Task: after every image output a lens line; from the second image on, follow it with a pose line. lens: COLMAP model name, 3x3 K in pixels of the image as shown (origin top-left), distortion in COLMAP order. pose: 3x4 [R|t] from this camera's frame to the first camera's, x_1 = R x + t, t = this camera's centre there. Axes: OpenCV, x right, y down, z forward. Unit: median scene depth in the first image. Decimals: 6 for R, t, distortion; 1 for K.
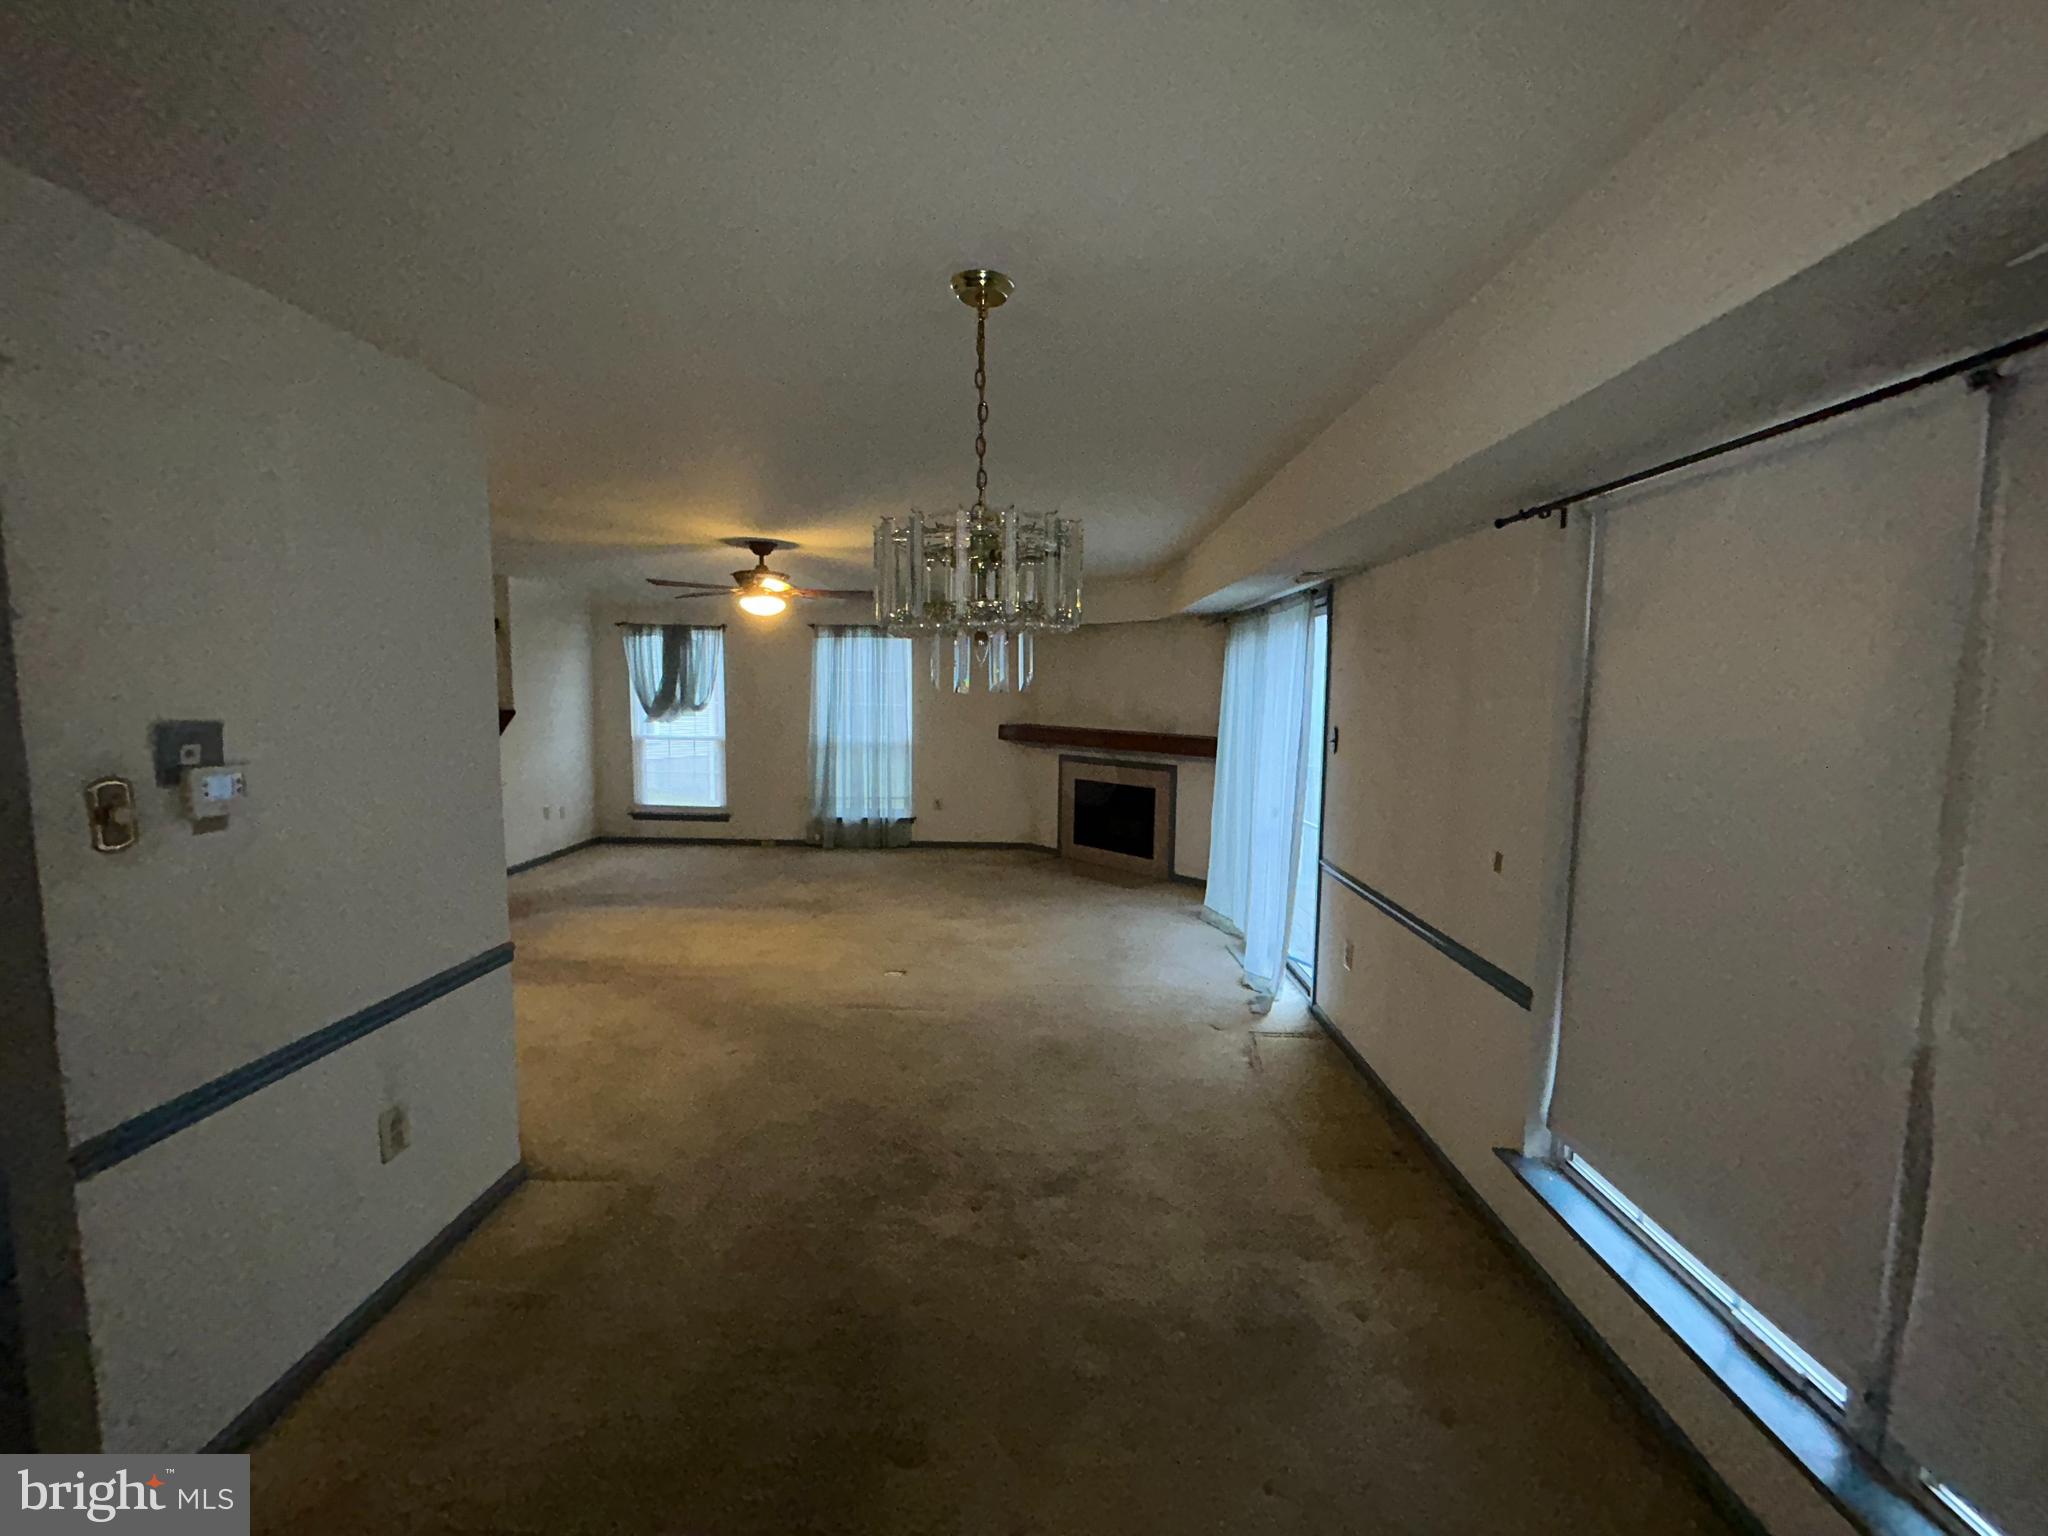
lens RADIAL K [[823.3, 0, 1032.1], [0, 823.3, 769.3], [0, 0, 1]] dist [0.000201, -0.000133]
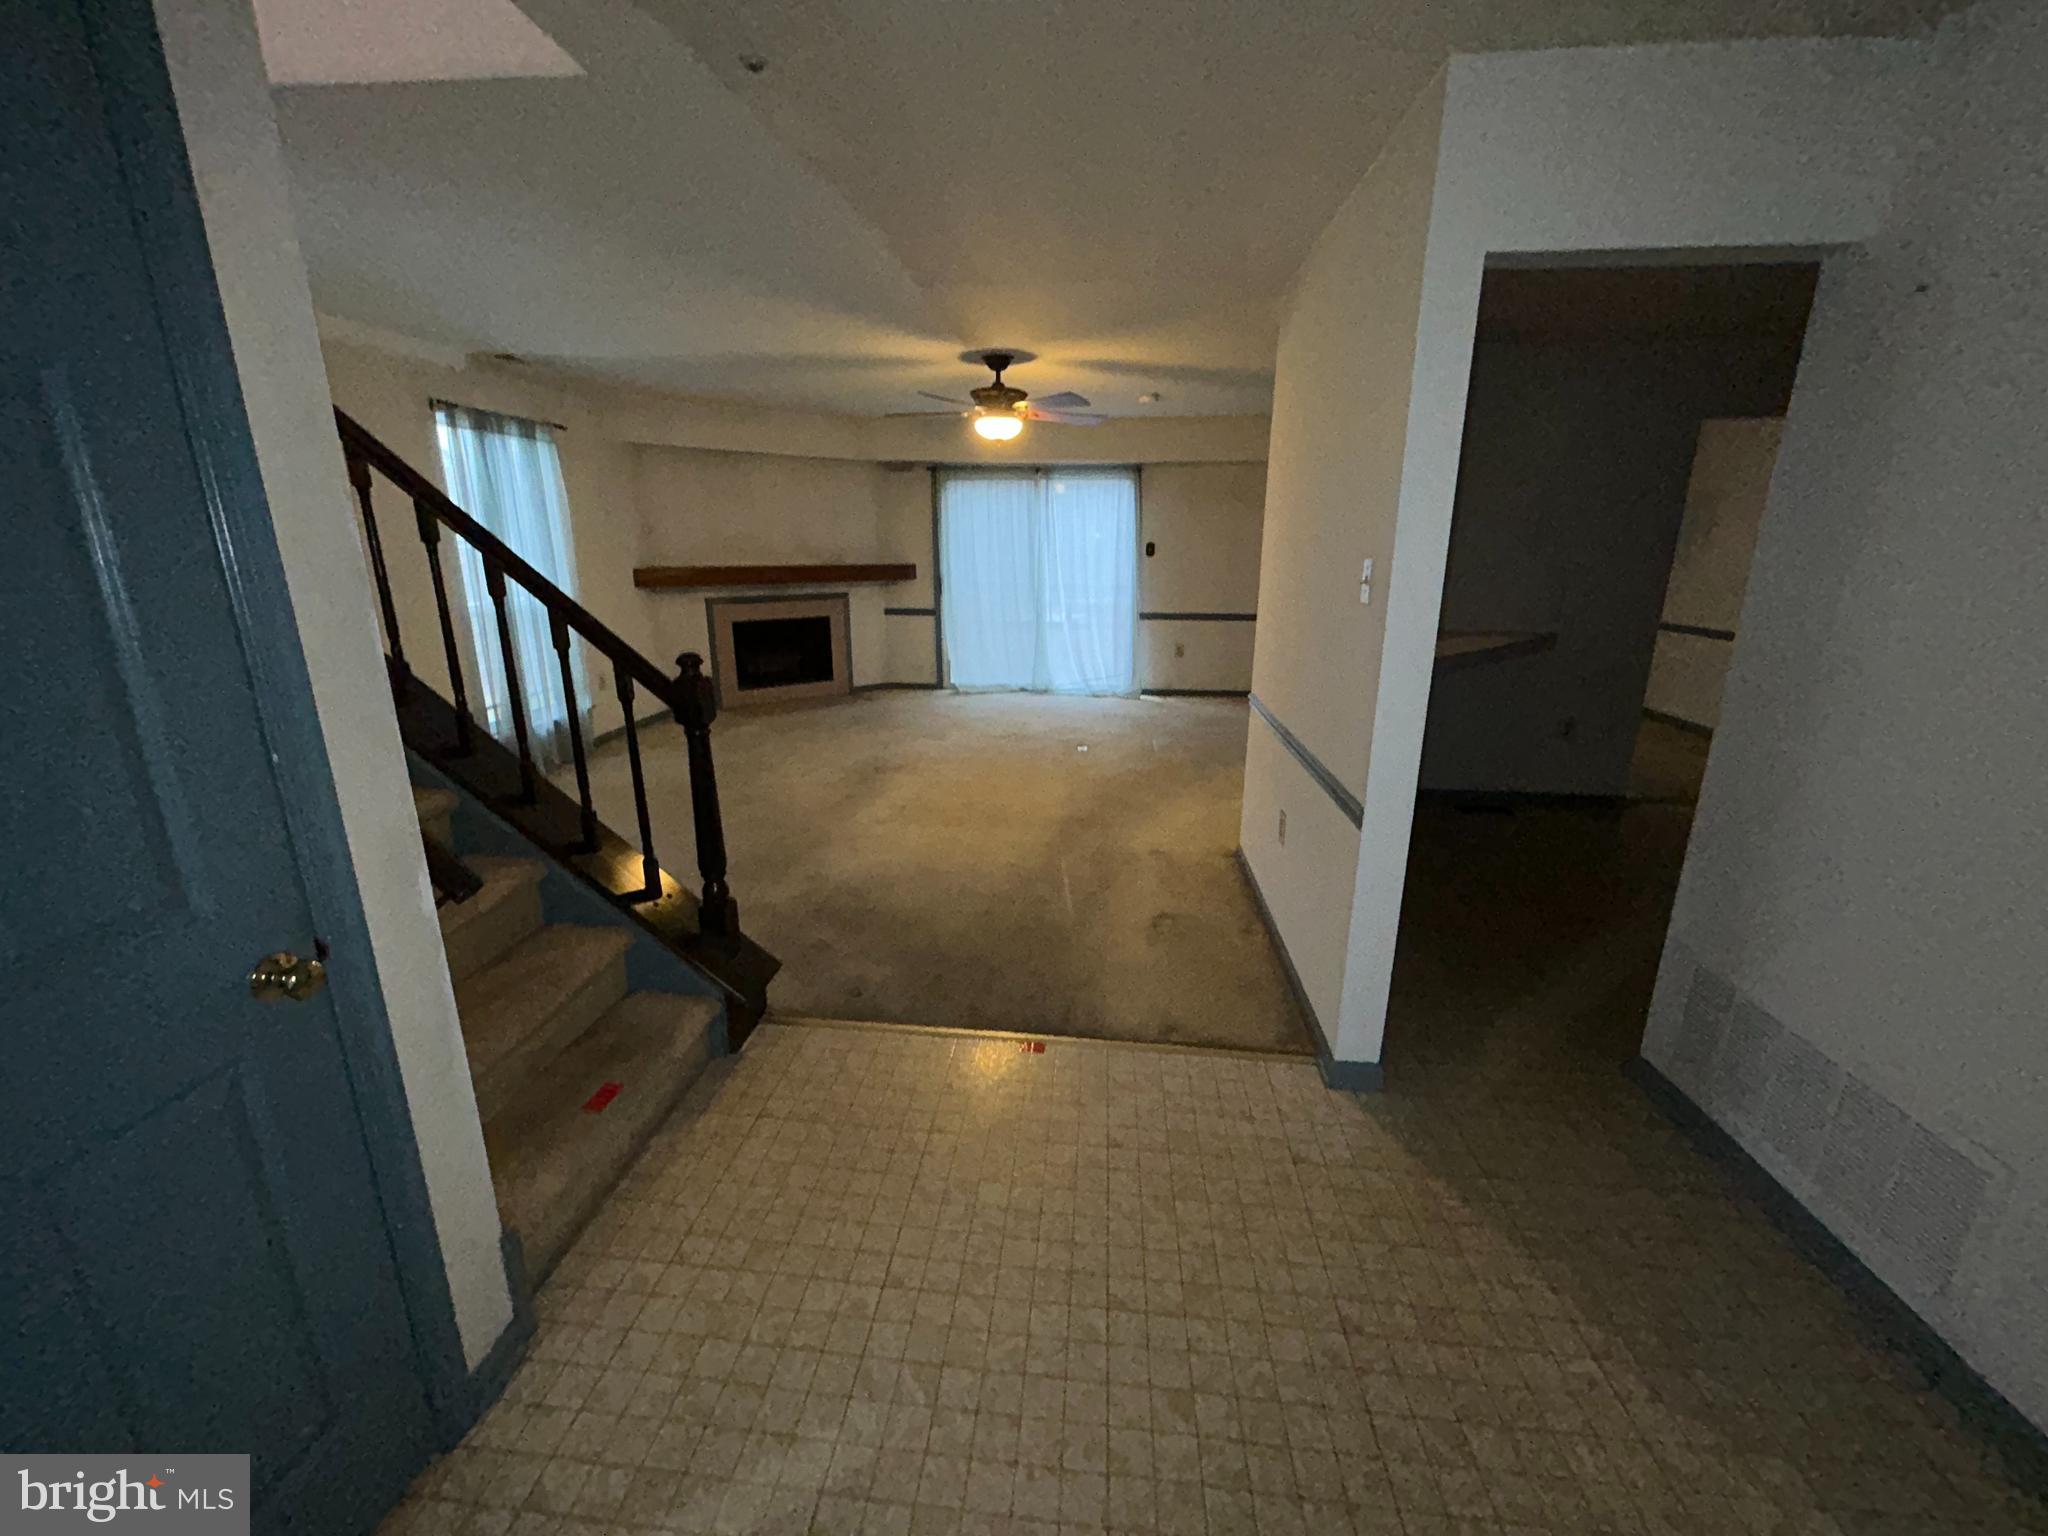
lens RADIAL K [[823.3, 0, 1025.1], [0, 823.3, 768.2], [0, 0, 1]] dist [0.000201, -0.000133]
pose [[0.125007, -0.276950, 0.952718, -0.928591], [0.098947, 0.958943, 0.265777, -0.048755], [-0.987210, 0.061045, 0.147278, 0.575264]]
